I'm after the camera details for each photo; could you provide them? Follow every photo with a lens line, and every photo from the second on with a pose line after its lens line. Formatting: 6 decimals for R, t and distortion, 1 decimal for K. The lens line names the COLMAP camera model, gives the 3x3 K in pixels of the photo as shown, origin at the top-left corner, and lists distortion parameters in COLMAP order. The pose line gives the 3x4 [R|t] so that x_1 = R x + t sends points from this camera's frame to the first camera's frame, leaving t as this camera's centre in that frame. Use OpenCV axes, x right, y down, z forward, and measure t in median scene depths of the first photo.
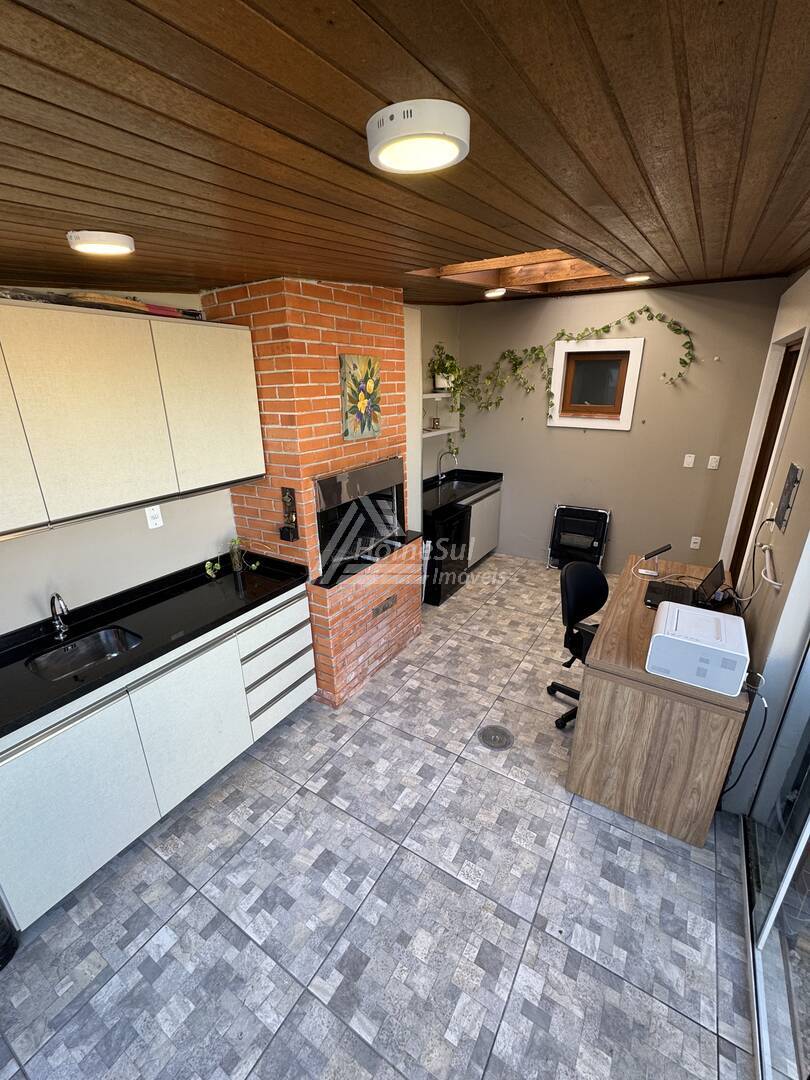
lens RADIAL K [[431.3, 0, 407.1], [0, 431.3, 540.1], [0, 0, 1]] dist [-0.004590, -0.000068]
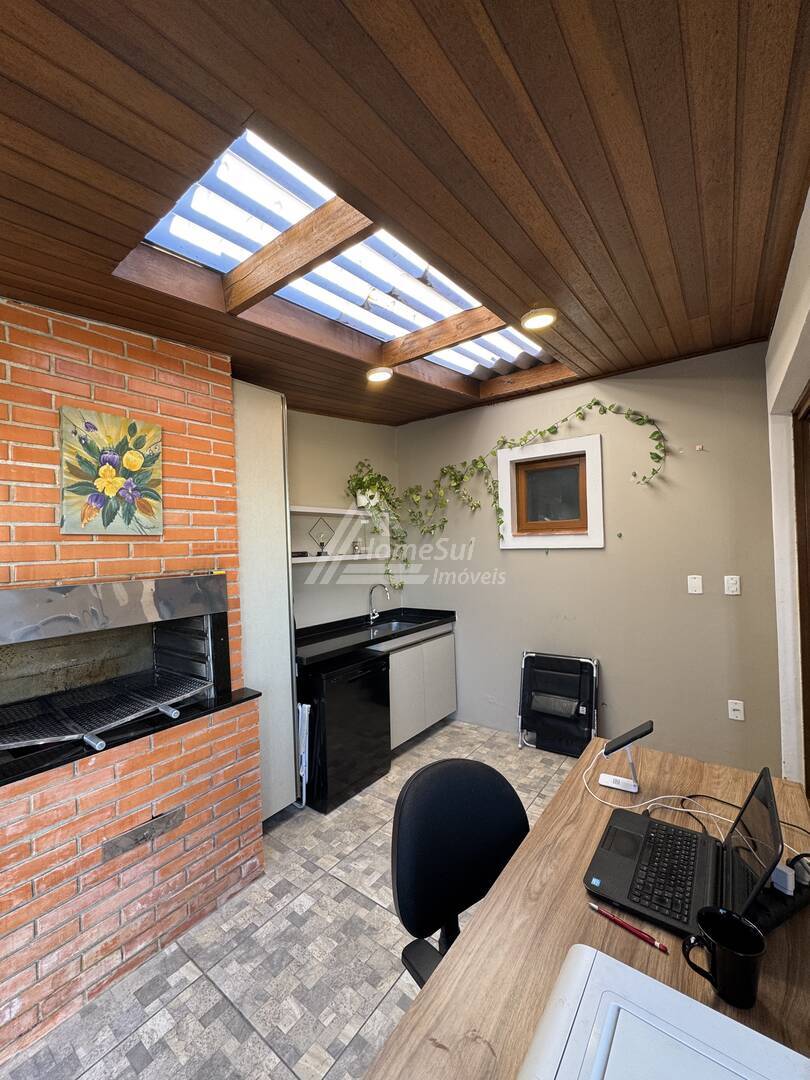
lens RADIAL K [[434.7, 0, 389.4], [0, 434.7, 545.4], [0, 0, 1]] dist [-0.003081, 0.000195]
pose [[0.996168, -0.023348, -0.084290, 0.233688], [-0.005935, 0.943447, -0.331471, -0.008631], [0.087262, 0.330701, 0.939692, 0.288756]]
